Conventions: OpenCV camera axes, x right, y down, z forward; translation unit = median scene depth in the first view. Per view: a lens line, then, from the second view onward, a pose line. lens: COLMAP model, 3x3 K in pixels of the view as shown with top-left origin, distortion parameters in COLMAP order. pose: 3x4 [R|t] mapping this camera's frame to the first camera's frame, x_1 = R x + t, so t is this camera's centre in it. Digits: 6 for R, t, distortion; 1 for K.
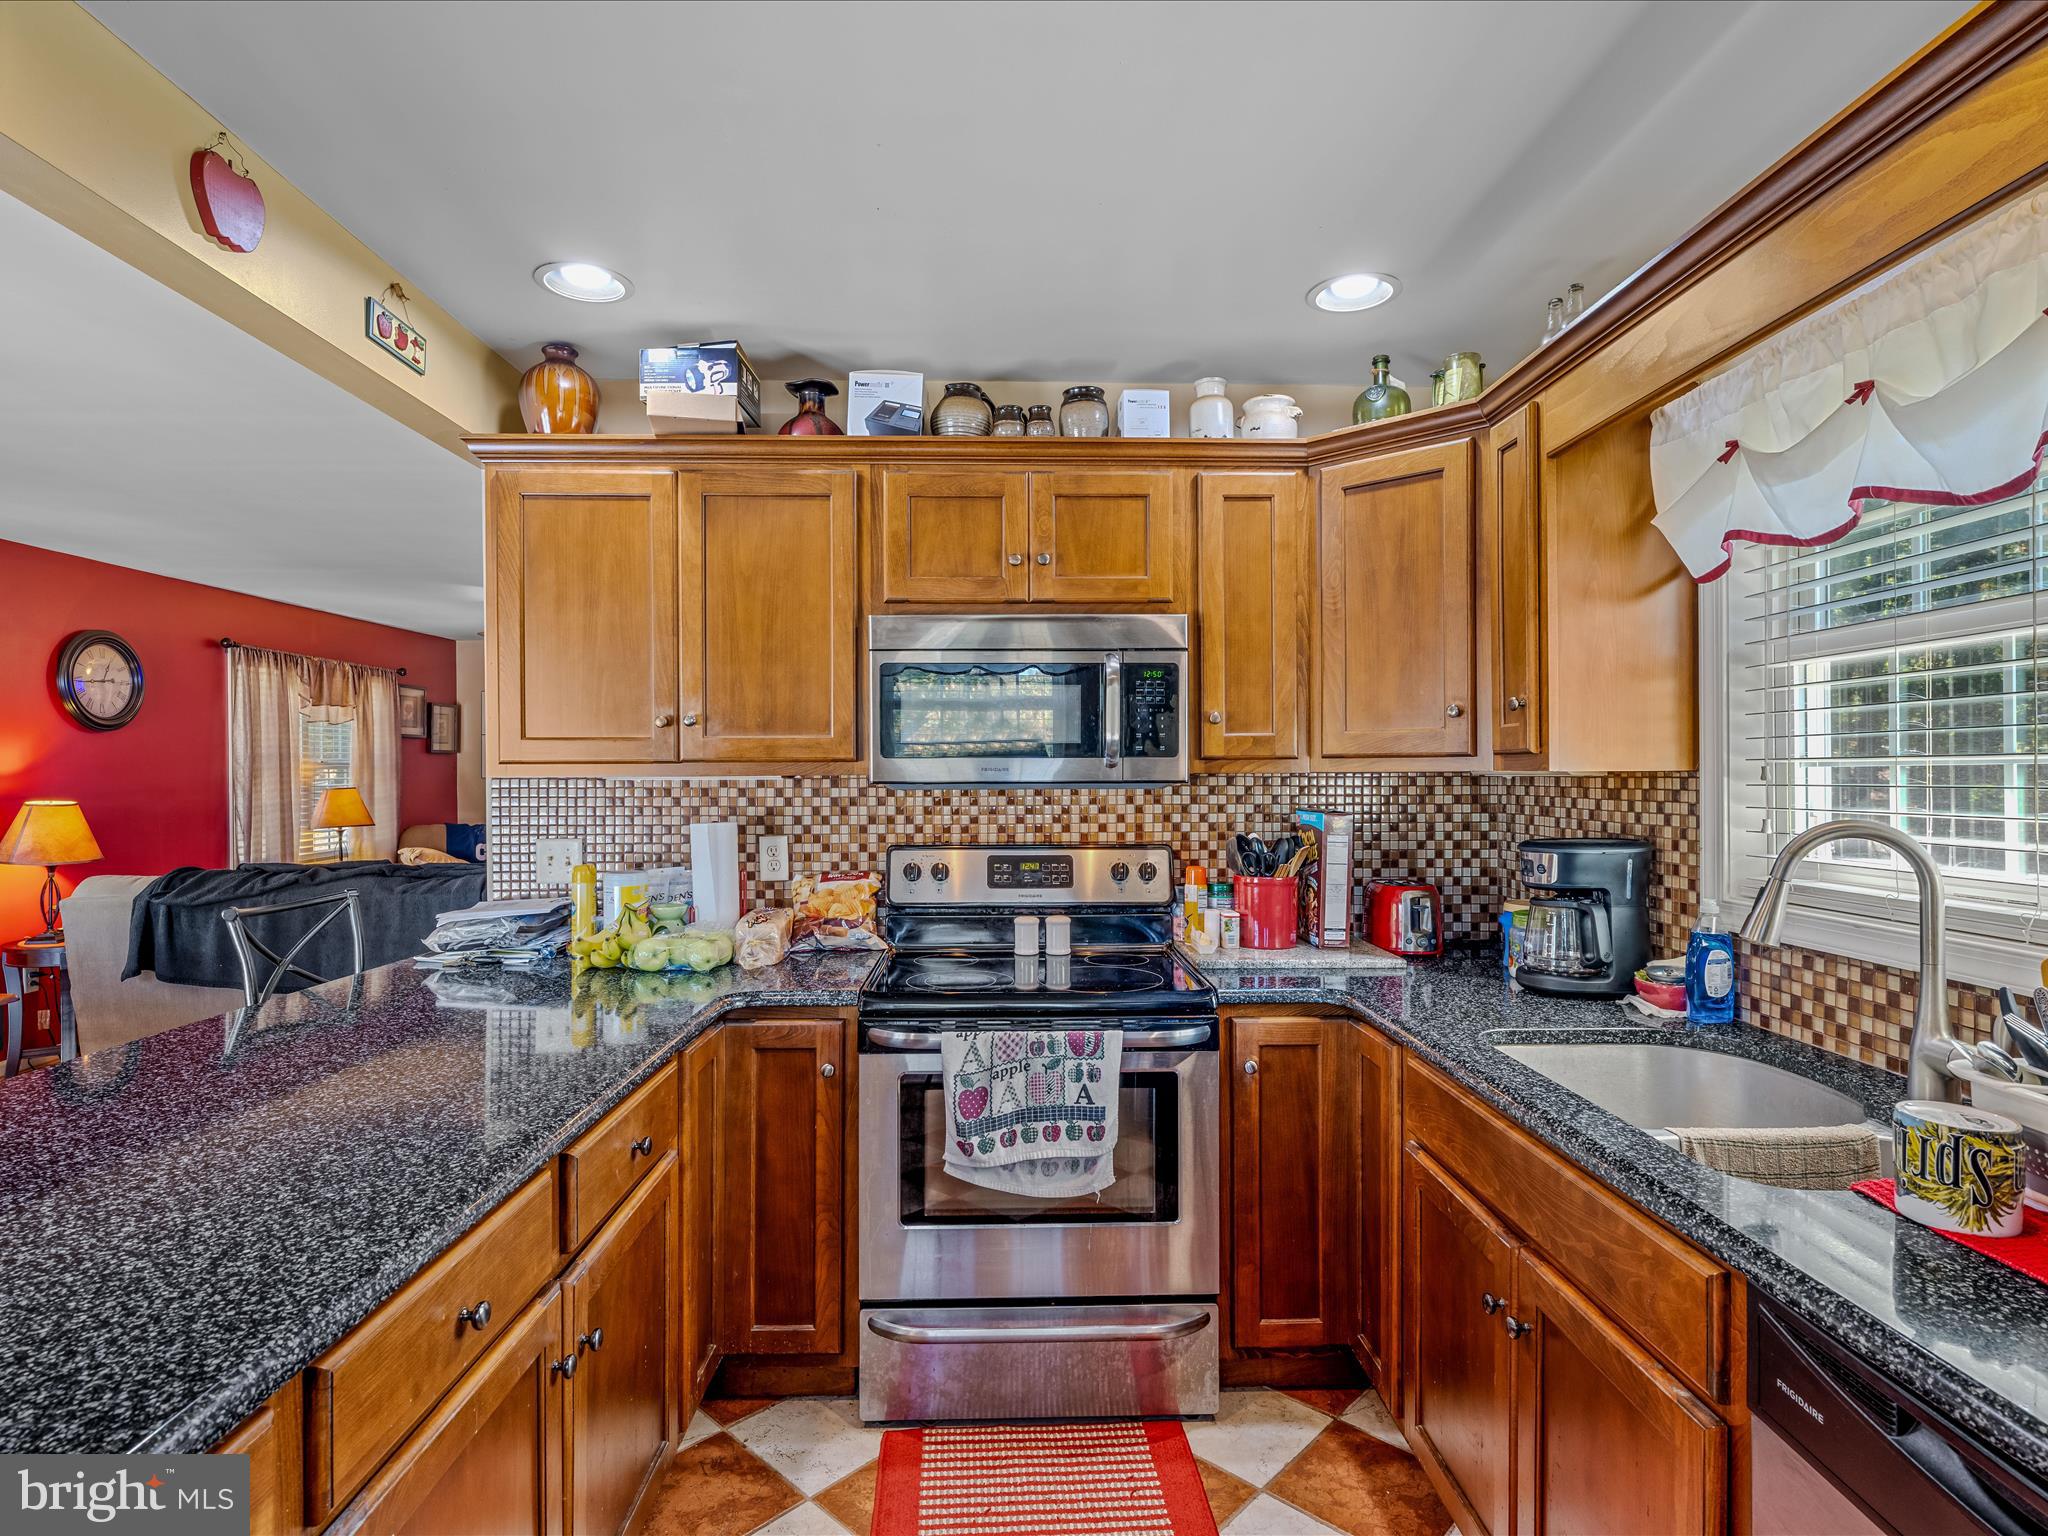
lens RADIAL K [[1068.1, 0, 1018.7], [0, 1068.1, 766.9], [0, 0, 1]] dist [-0.003266, 0.000781]
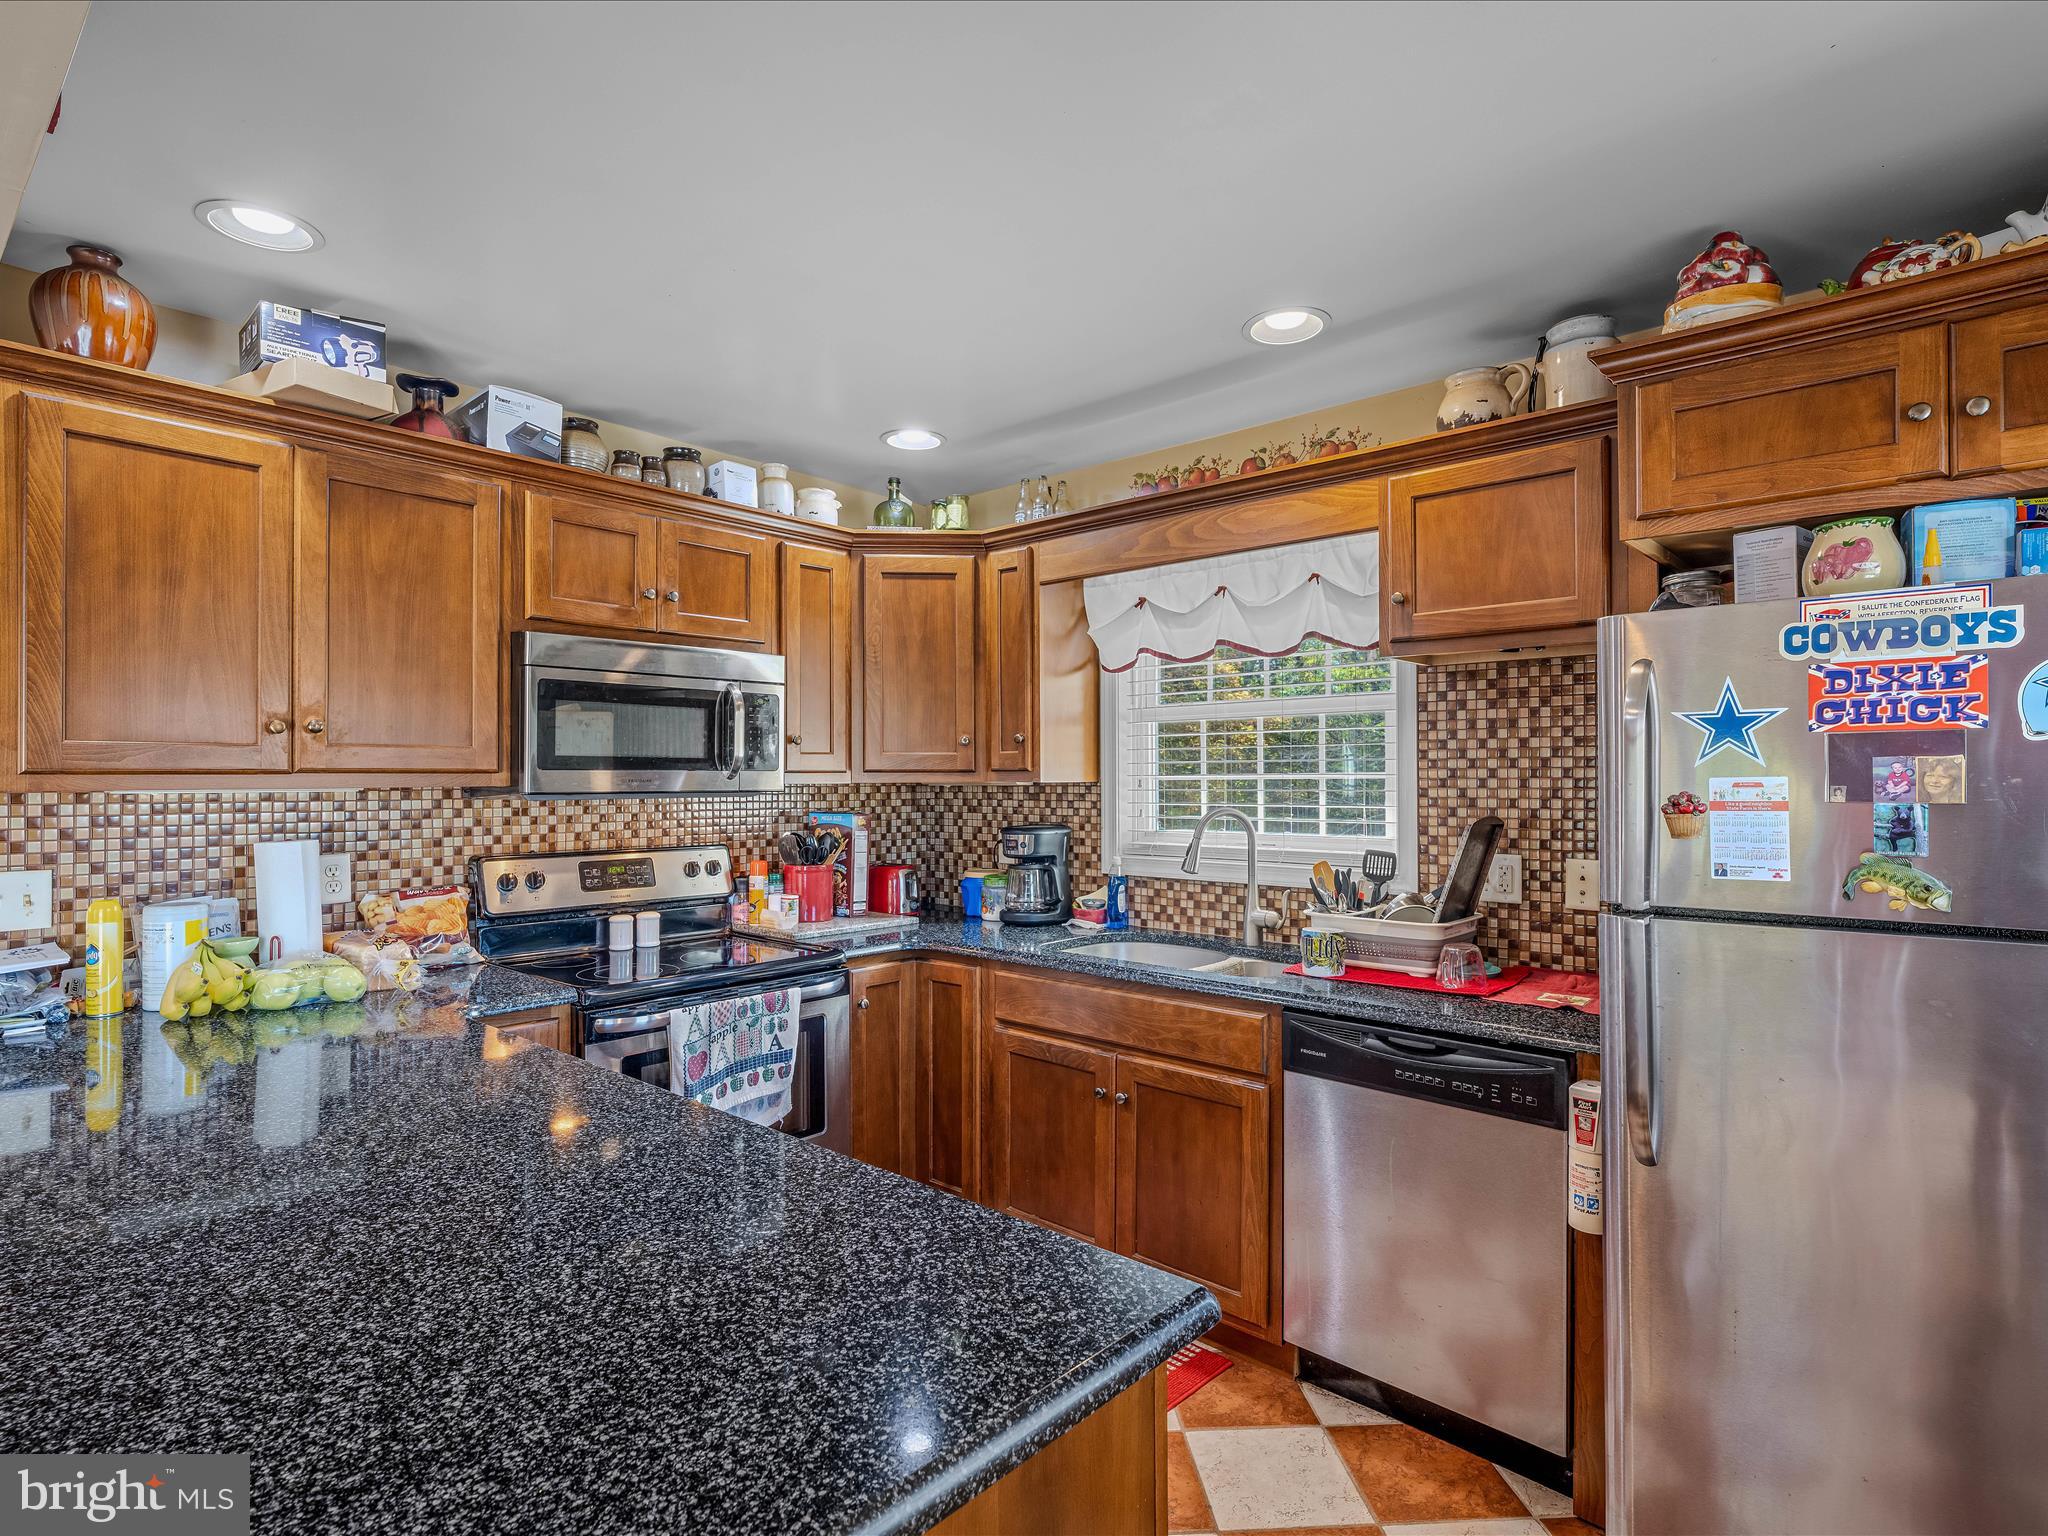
lens RADIAL K [[1068.1, 0, 1025.4], [0, 1068.1, 769.8], [0, 0, 1]] dist [-0.003266, 0.000781]
pose [[0.679949, 0.007629, 0.733220, -0.571831], [-0.003446, 0.999968, -0.007208, -0.002638], [-0.733251, 0.002374, 0.679953, -0.052468]]
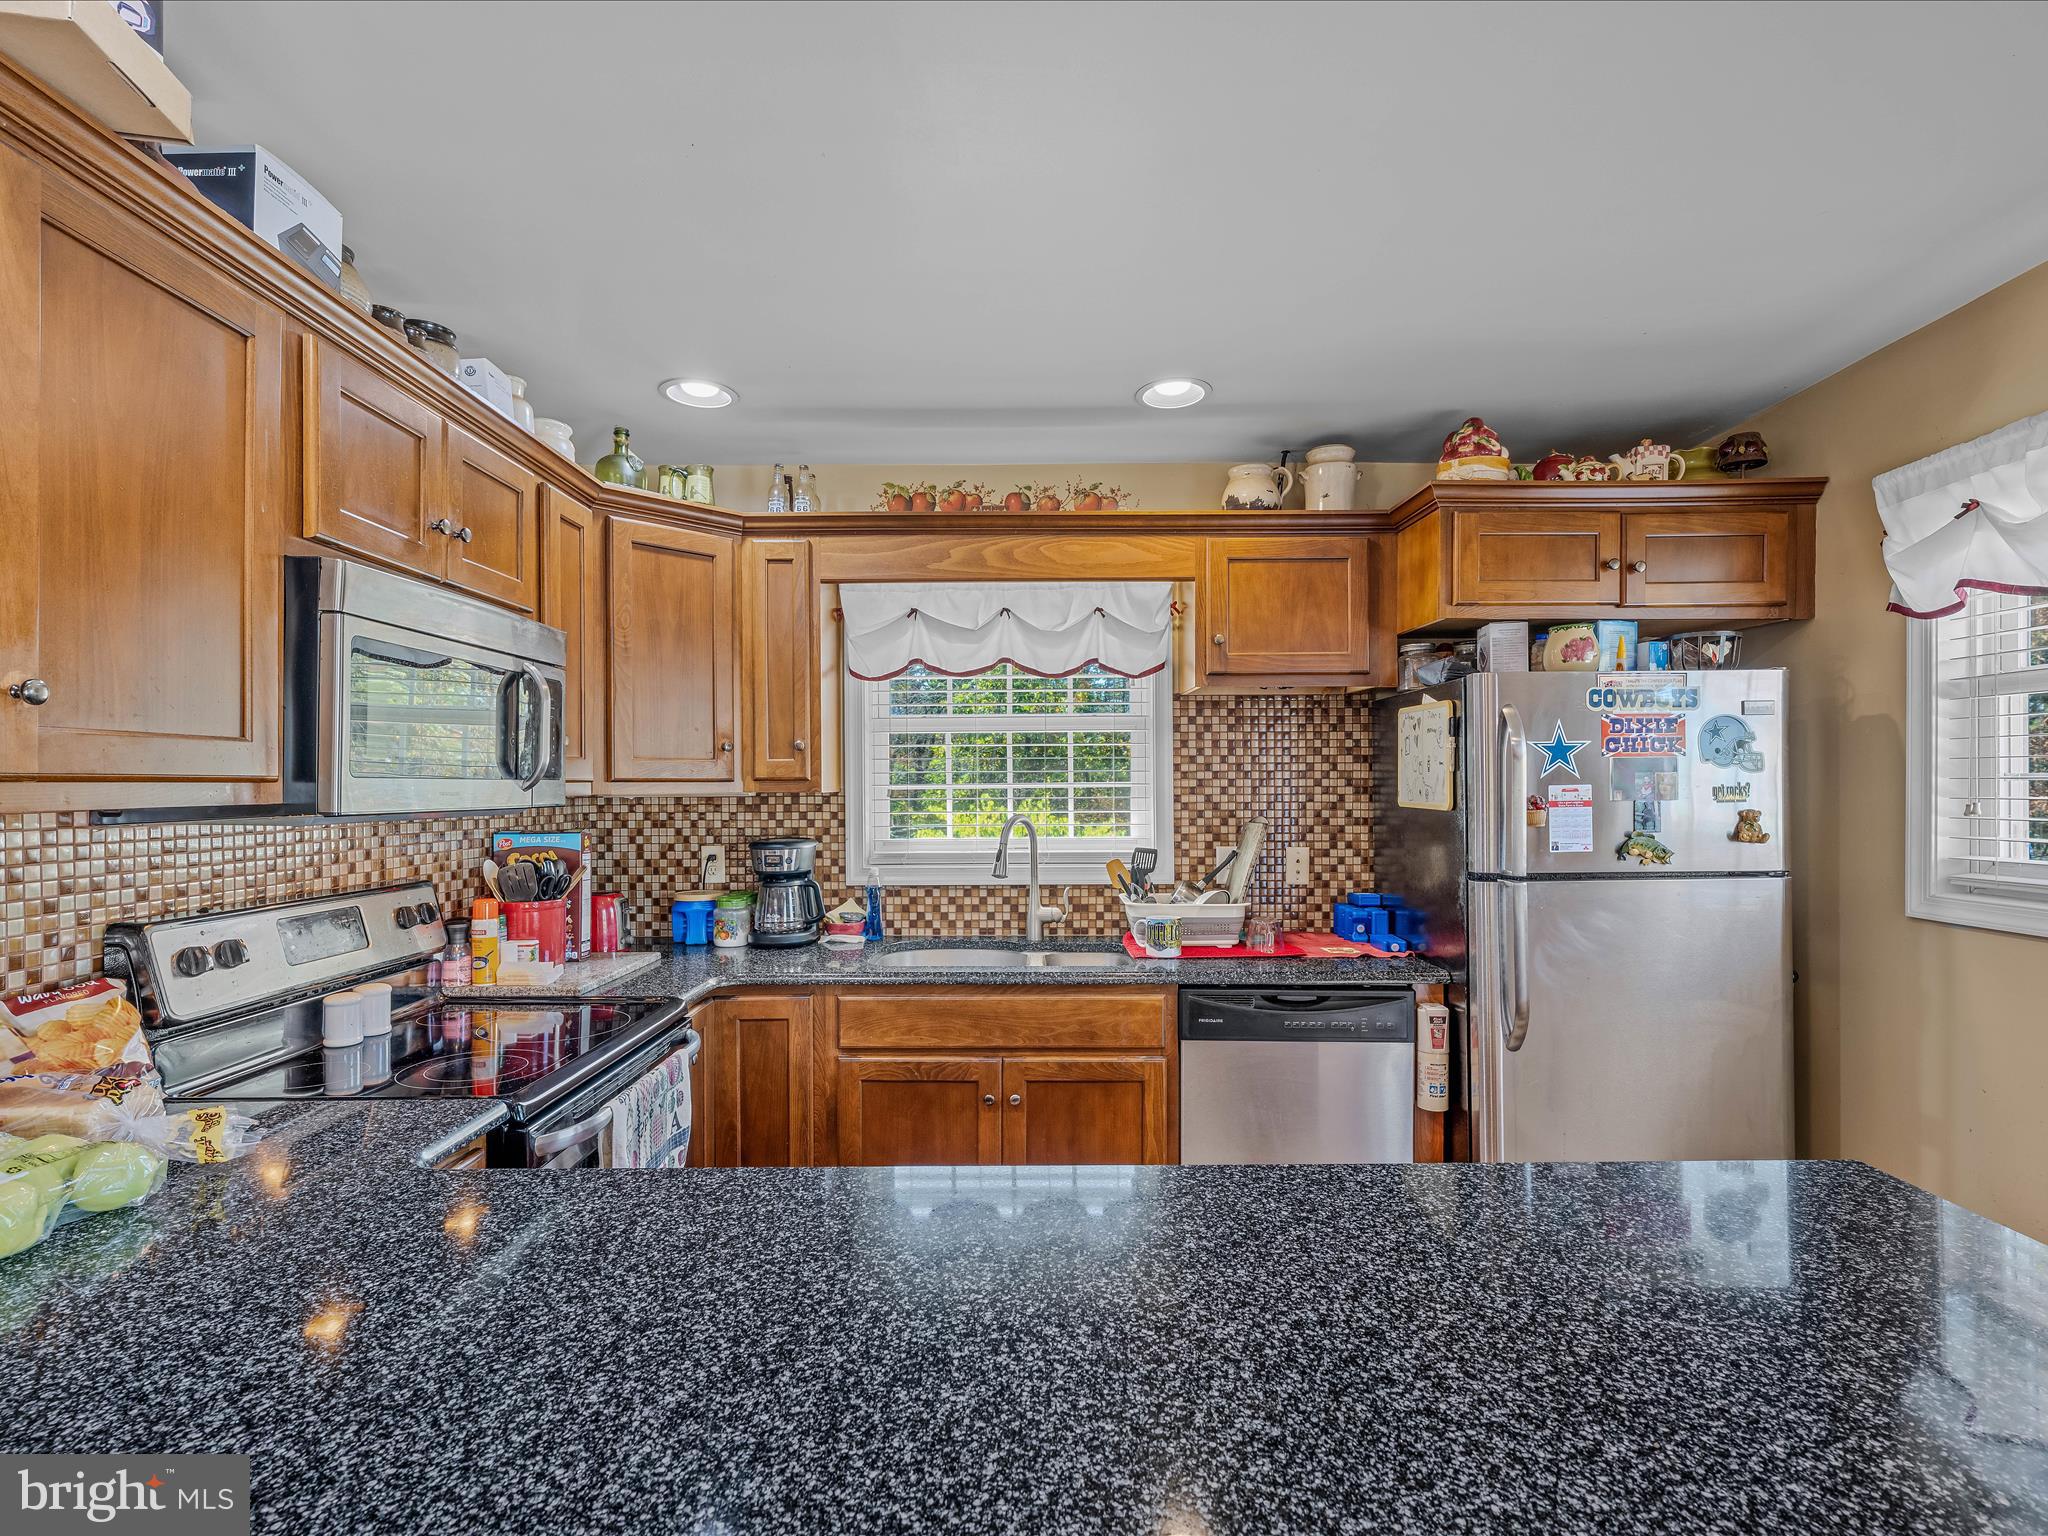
lens RADIAL K [[996.6, 0, 1030.0], [0, 996.6, 781.0], [0, 0, 1]] dist [-0.002341, 0.000480]
pose [[0.023234, 0.007060, 0.999705, -0.745890], [0.000383, 0.999975, -0.007071, -0.001843], [-0.999730, 0.000547, 0.023231, 0.567519]]
